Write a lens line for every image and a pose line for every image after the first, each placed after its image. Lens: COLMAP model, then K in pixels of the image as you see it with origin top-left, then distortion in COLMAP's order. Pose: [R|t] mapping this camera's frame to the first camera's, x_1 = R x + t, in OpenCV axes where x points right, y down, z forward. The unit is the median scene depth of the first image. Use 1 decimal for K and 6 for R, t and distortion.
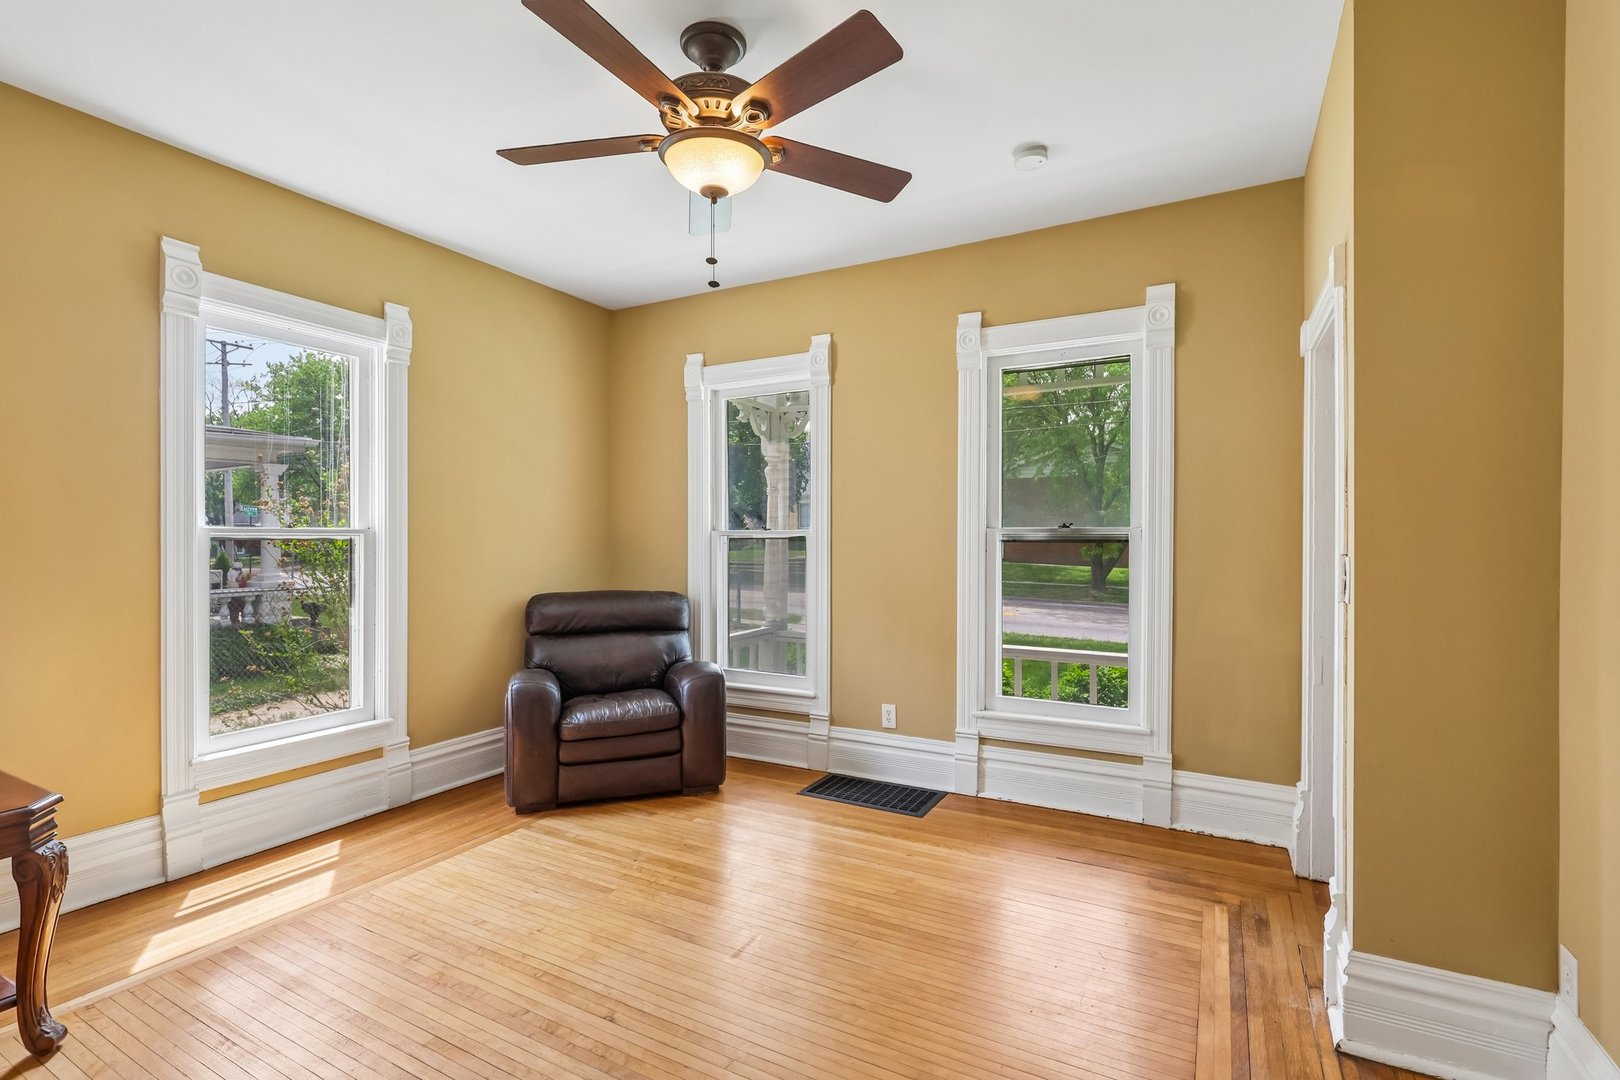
lens RADIAL K [[747.2, 0, 809.1], [0, 747.2, 541.5], [0, 0, 1]] dist [-0.001667, 0.000786]
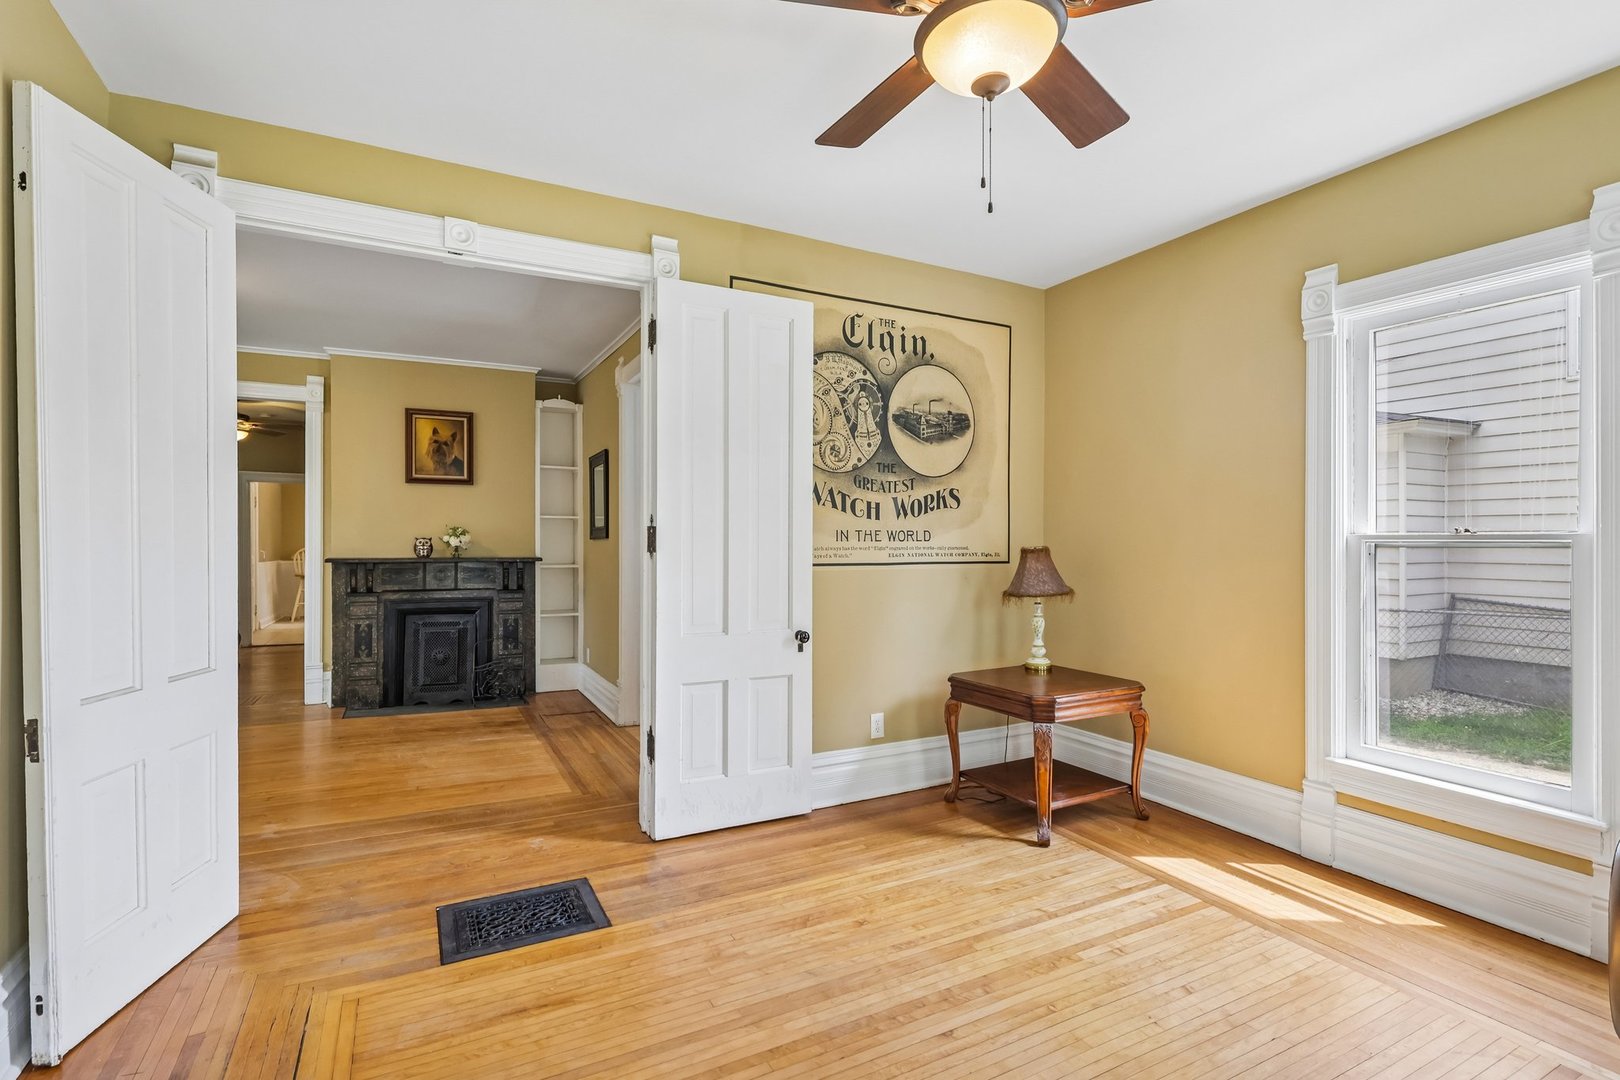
lens RADIAL K [[747.2, 0, 798.5], [0, 747.2, 541.0], [0, 0, 1]] dist [-0.001667, 0.000786]
pose [[-0.554347, -0.004272, -0.832274, 0.445099], [-0.009562, 0.999954, 0.001236, -0.002521], [0.832230, 0.008644, -0.554362, 0.935866]]
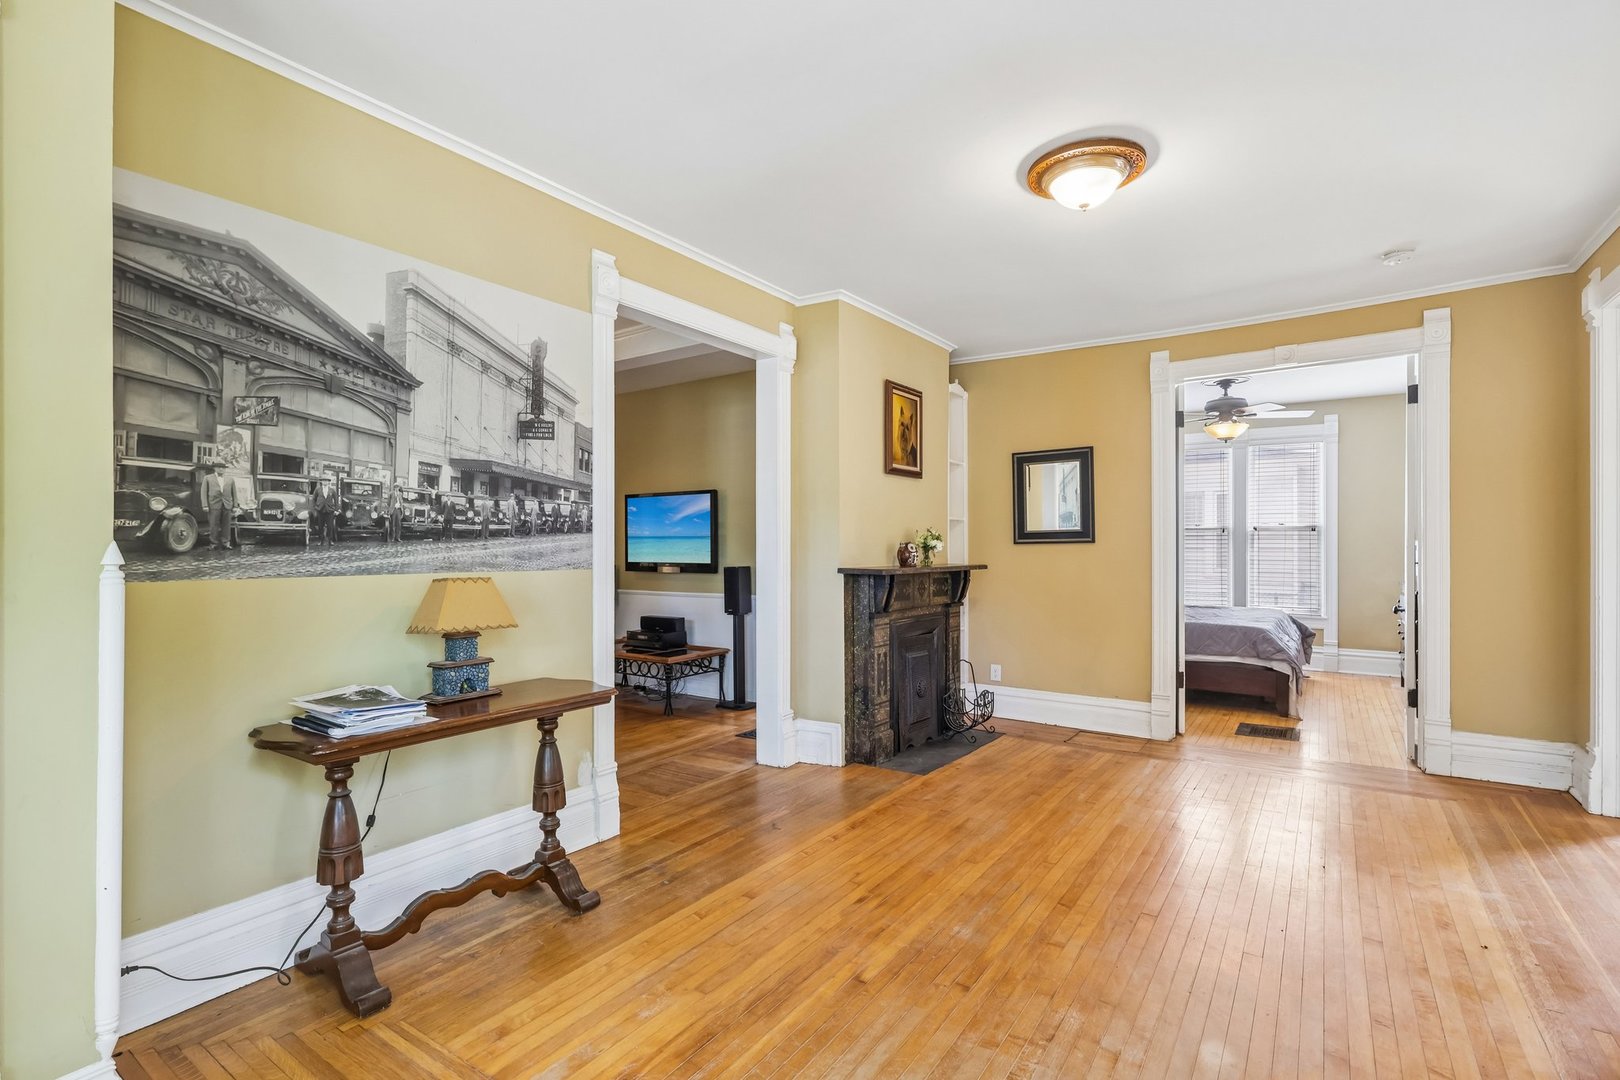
lens RADIAL K [[747.2, 0, 797.5], [0, 747.2, 547.5], [0, 0, 1]] dist [-0.001667, 0.000786]
pose [[-0.109382, 0.001004, -0.993999, 0.976103], [-0.008083, 0.999966, 0.001899, 0.011720], [0.993967, 0.008242, -0.109370, -1.077400]]
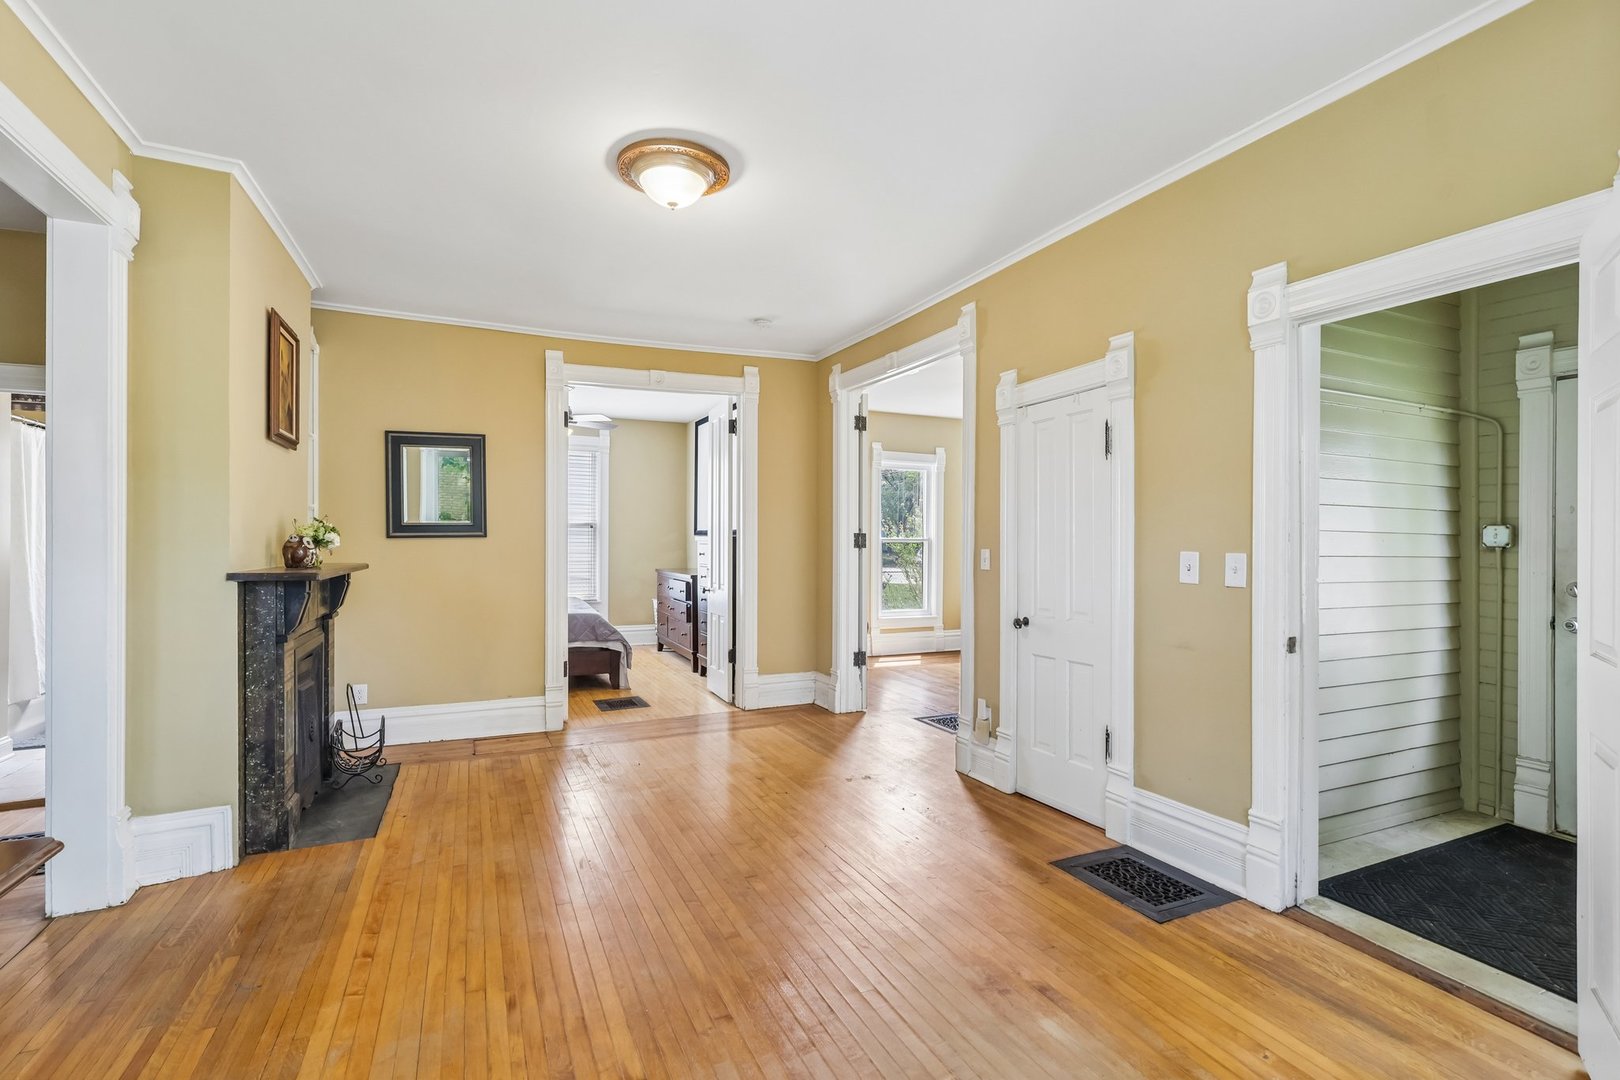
lens RADIAL K [[747.2, 0, 801.4], [0, 747.2, 540.7], [0, 0, 1]] dist [-0.001667, 0.000786]
pose [[0.793112, 0.000140, -0.609076, 0.705300], [-0.006125, 0.999951, -0.007746, 0.014754], [0.609045, 0.009874, 0.793074, -1.480227]]
